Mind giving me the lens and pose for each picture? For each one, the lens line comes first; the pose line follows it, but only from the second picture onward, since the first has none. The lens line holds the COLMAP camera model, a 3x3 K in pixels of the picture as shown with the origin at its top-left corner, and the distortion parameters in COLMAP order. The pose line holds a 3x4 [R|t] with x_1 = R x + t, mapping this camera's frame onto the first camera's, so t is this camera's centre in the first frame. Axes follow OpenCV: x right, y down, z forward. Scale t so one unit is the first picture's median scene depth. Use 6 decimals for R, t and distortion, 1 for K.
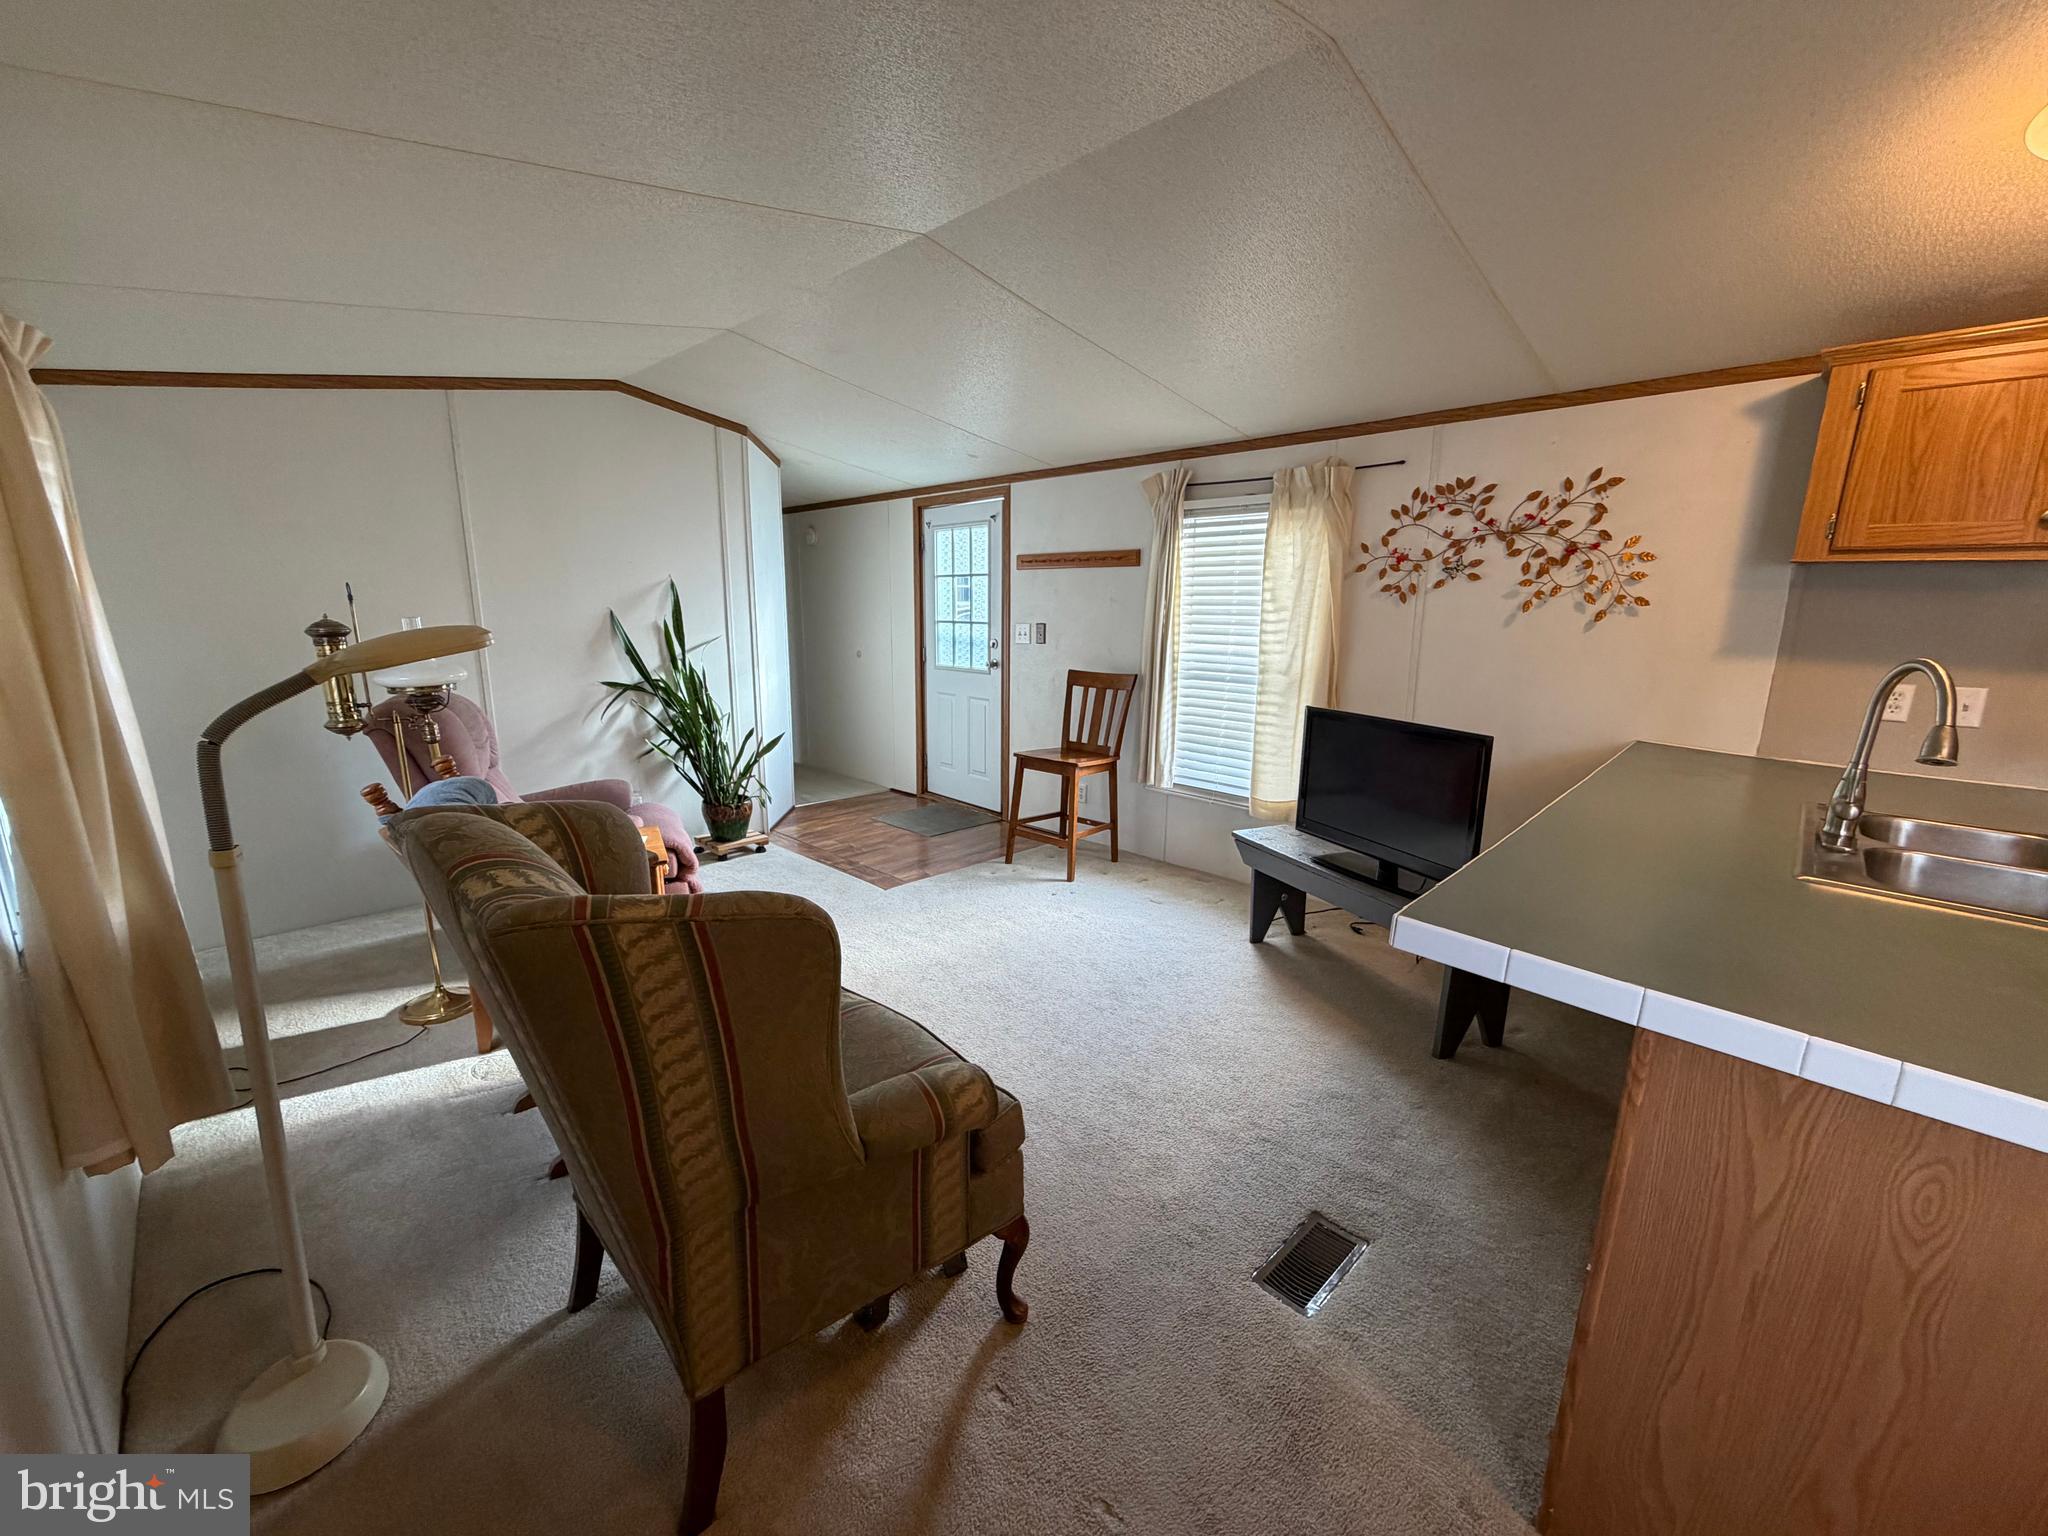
lens RADIAL K [[809.9, 0, 1010.1], [0, 809.9, 773.1], [0, 0, 1]] dist [-0.004958, 0.000671]
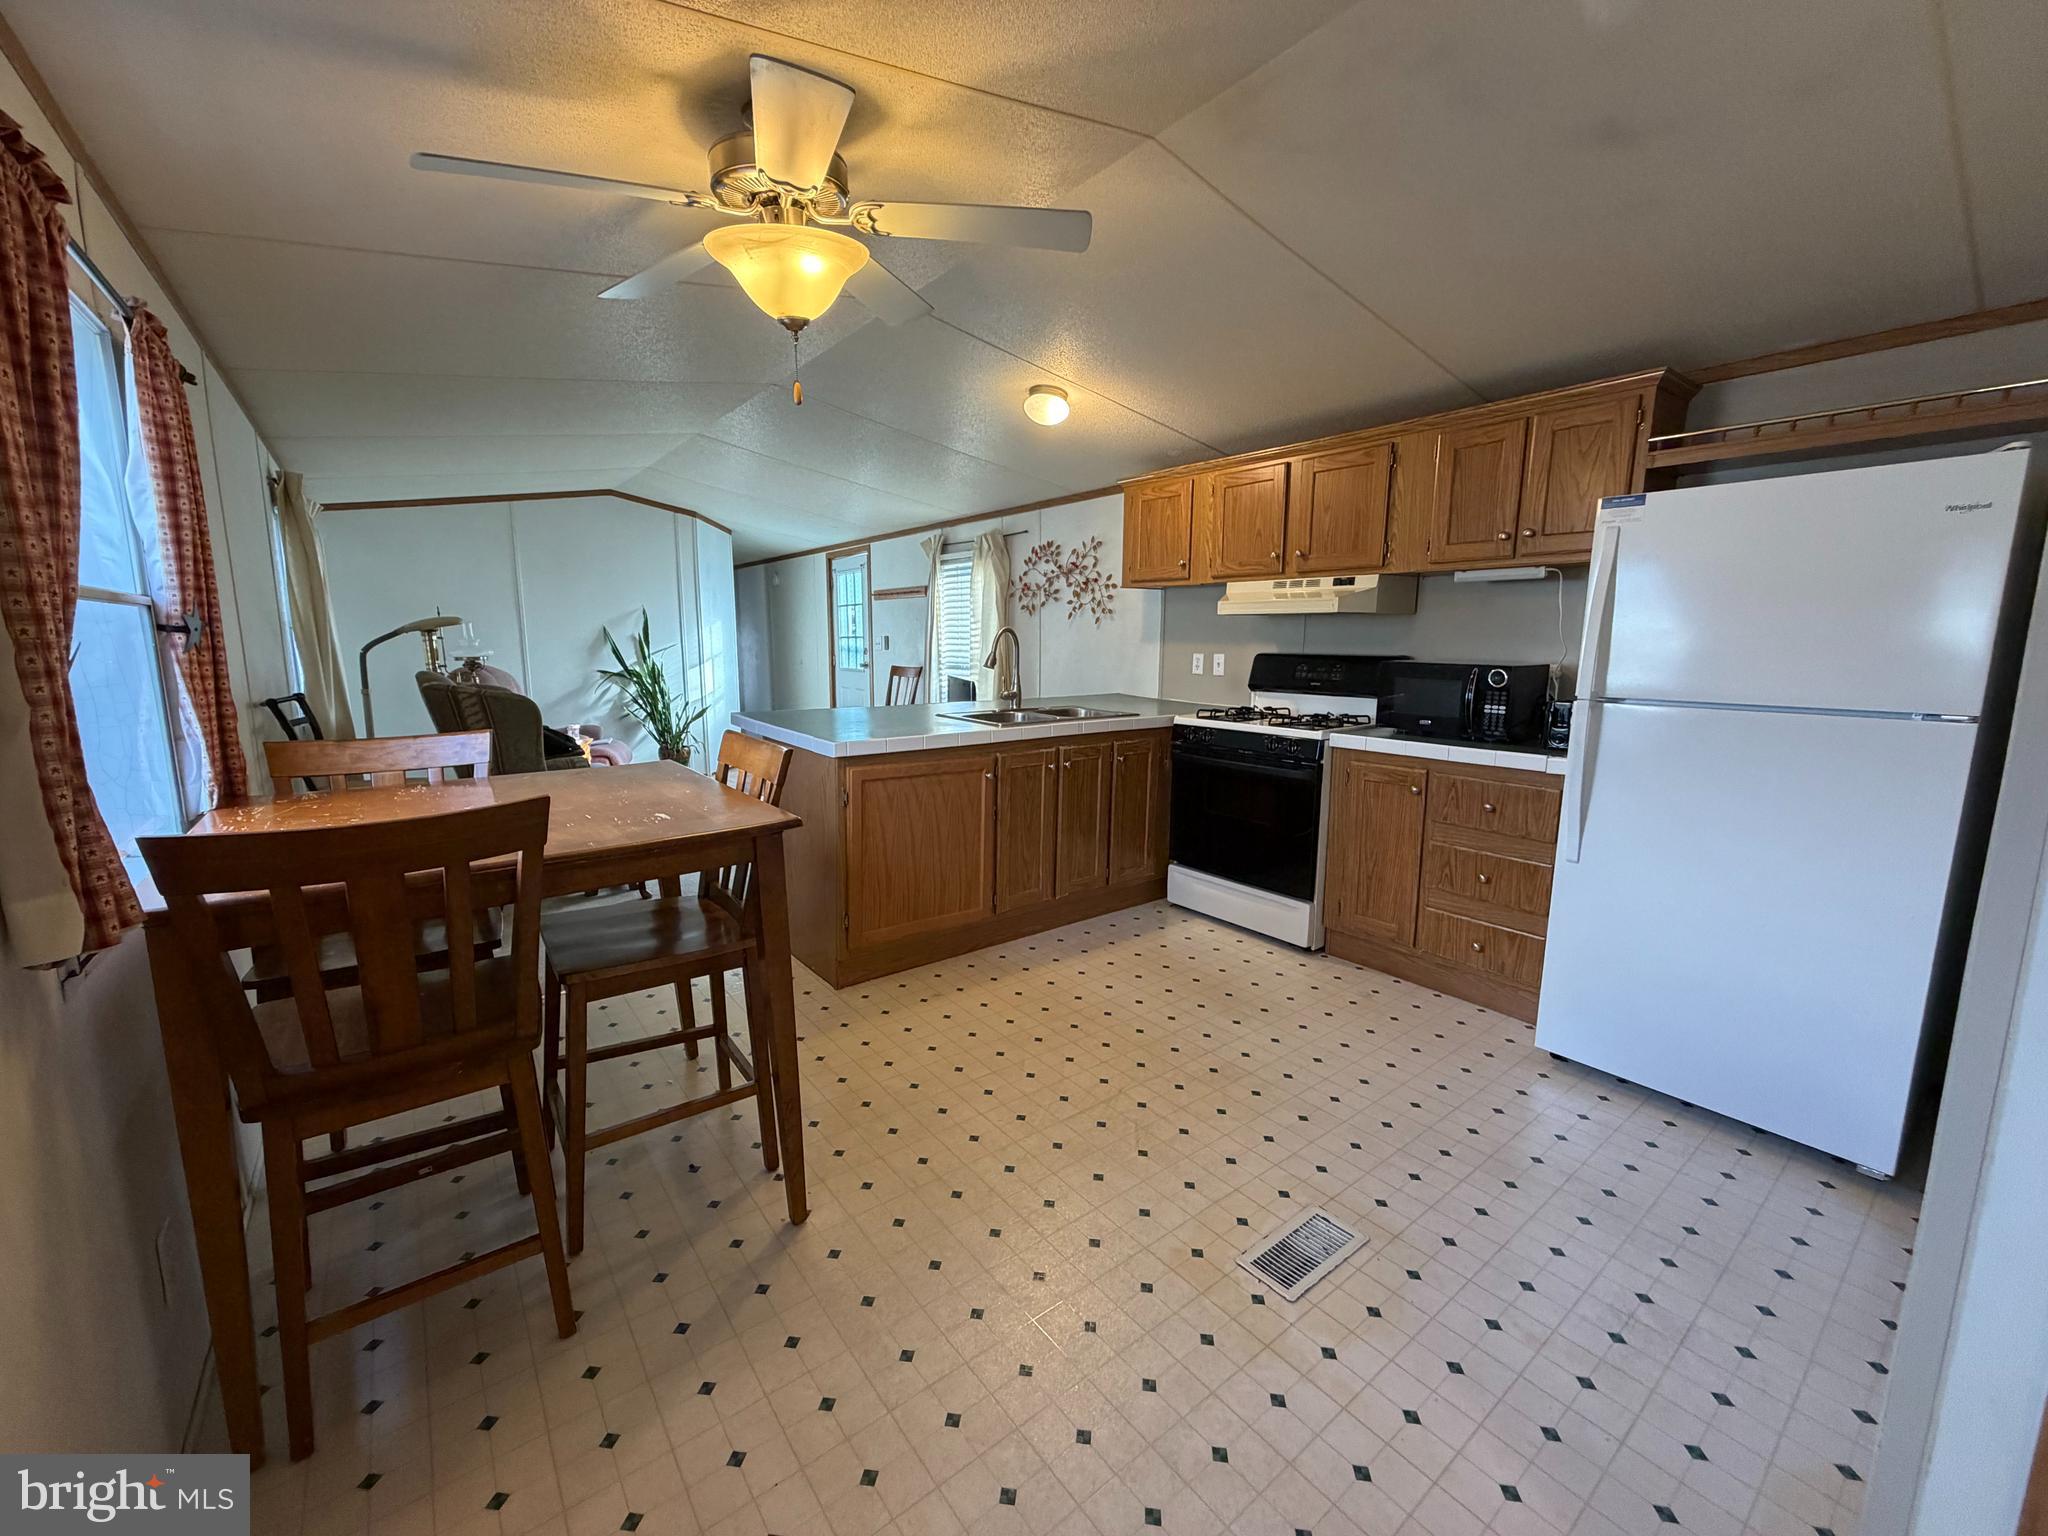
lens RADIAL K [[809.9, 0, 1009.2], [0, 809.9, 770.9], [0, 0, 1]] dist [-0.004958, 0.000671]
pose [[0.990755, 0.018097, -0.134448, 0.582130], [-0.024407, 0.998669, -0.045430, 0.154149], [0.133447, 0.048291, 0.989879, -0.528943]]
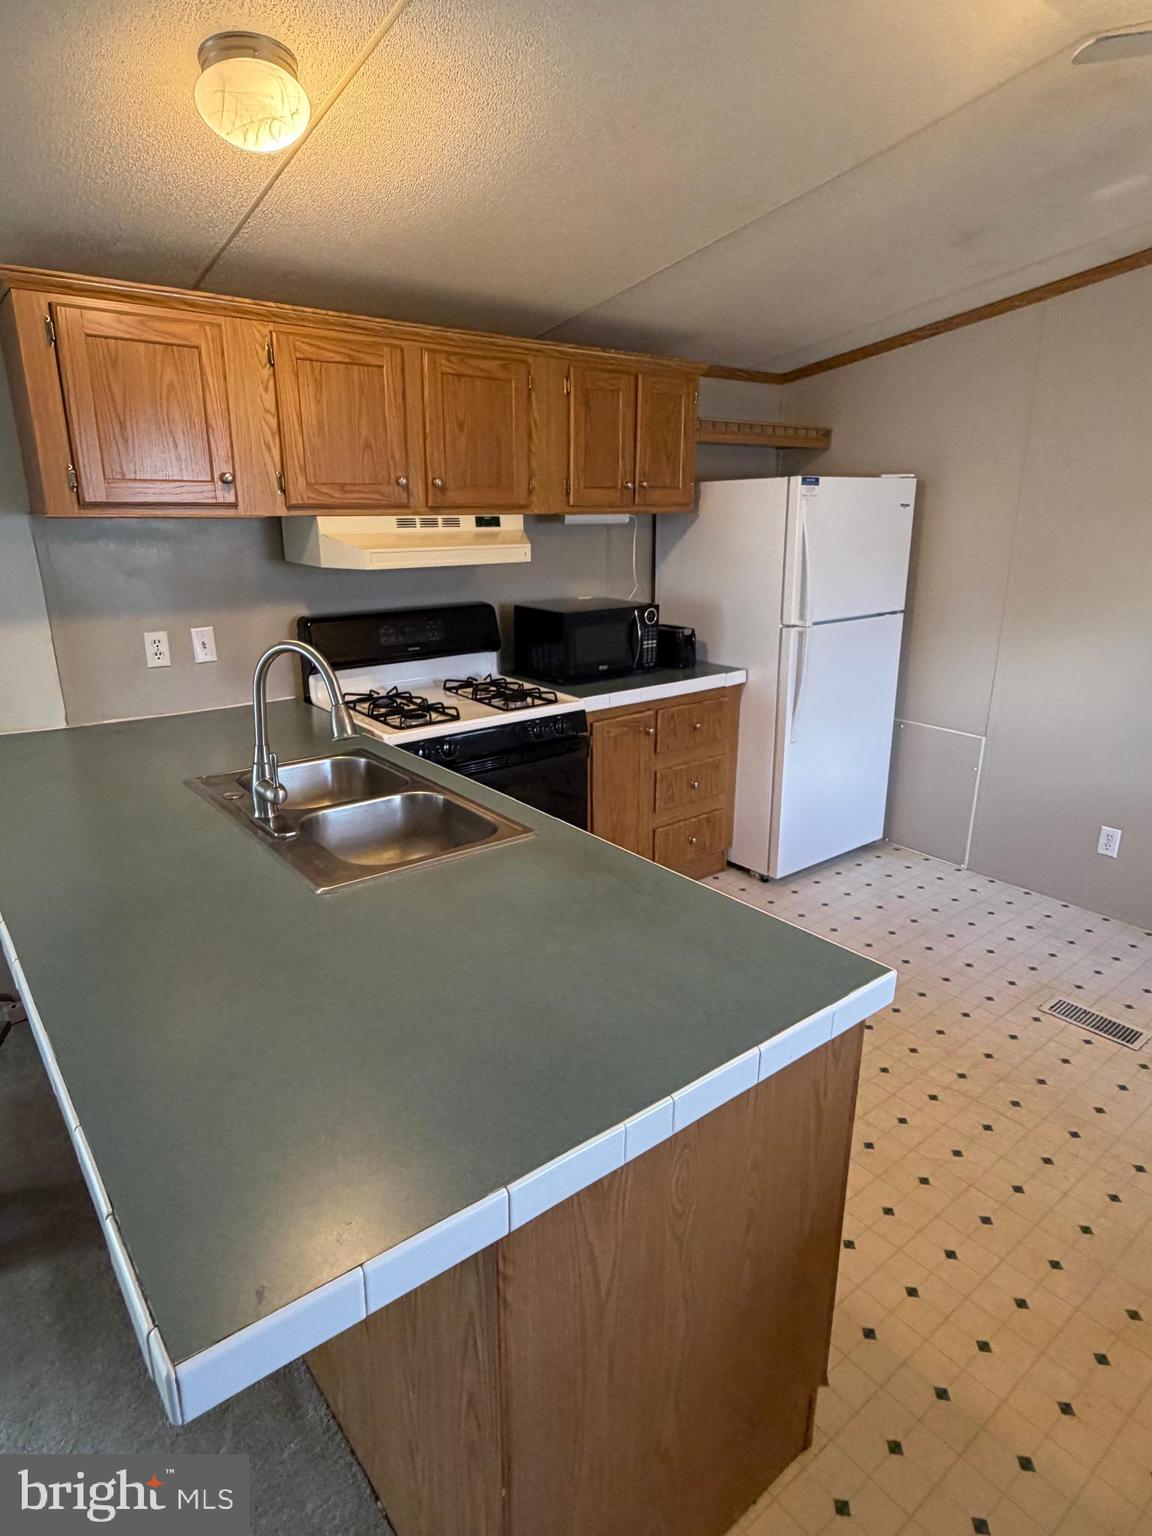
lens RADIAL K [[862.9, 0, 577.5], [0, 862.9, 764.2], [0, 0, 1]] dist [-0.007523, -0.001629]
pose [[0.109442, -0.300588, 0.947454, 0.038770], [0.209966, 0.938662, 0.273546, -0.086776], [-0.971564, 0.168996, 0.165842, 0.198285]]
